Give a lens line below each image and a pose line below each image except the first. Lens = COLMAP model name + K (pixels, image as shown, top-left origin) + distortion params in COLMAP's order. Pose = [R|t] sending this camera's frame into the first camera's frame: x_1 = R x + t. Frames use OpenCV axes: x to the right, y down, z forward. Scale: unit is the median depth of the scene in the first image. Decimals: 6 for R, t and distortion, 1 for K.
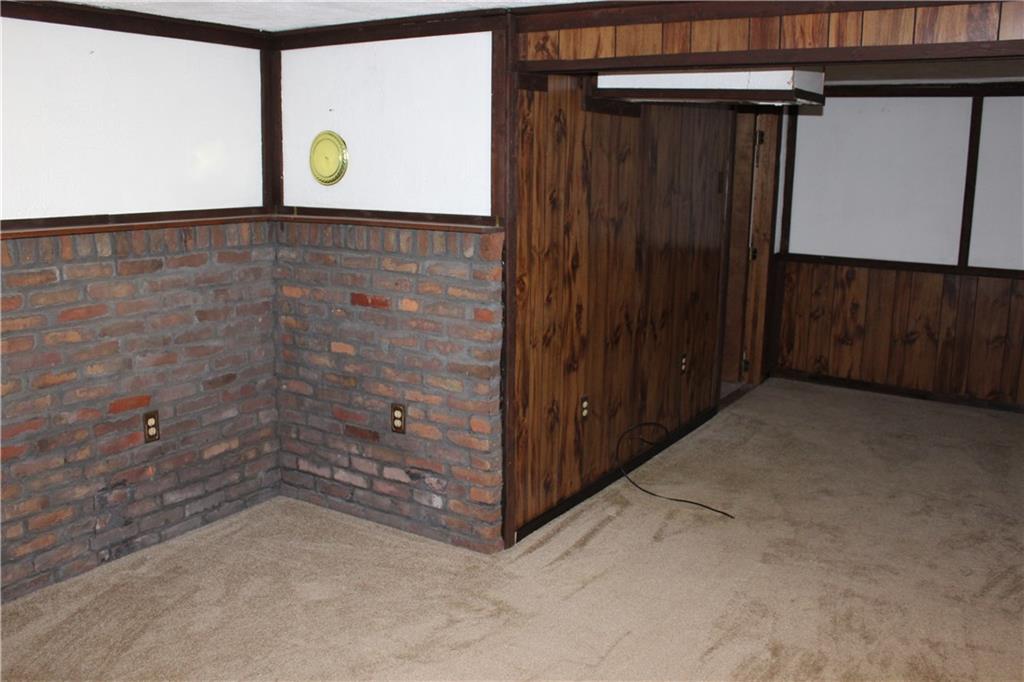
lens RADIAL K [[931.2, 0, 512.0], [0, 931.2, 341.0], [0, 0, 1]] dist [-0.156492, 0.167435]
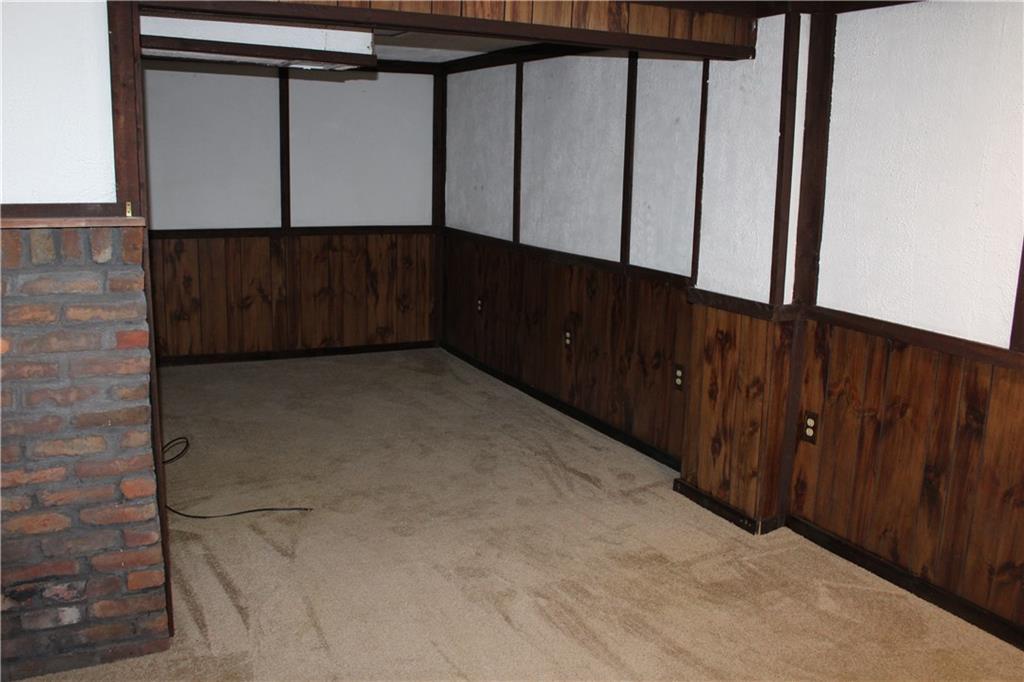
lens RADIAL K [[931.2, 0, 512.0], [0, 931.2, 341.0], [0, 0, 1]] dist [-0.156492, 0.167435]
pose [[0.505951, -0.174291, 0.844770, -0.288424], [0.142999, 0.982769, 0.117117, -0.040024], [-0.850626, 0.061546, 0.522156, 0.222092]]
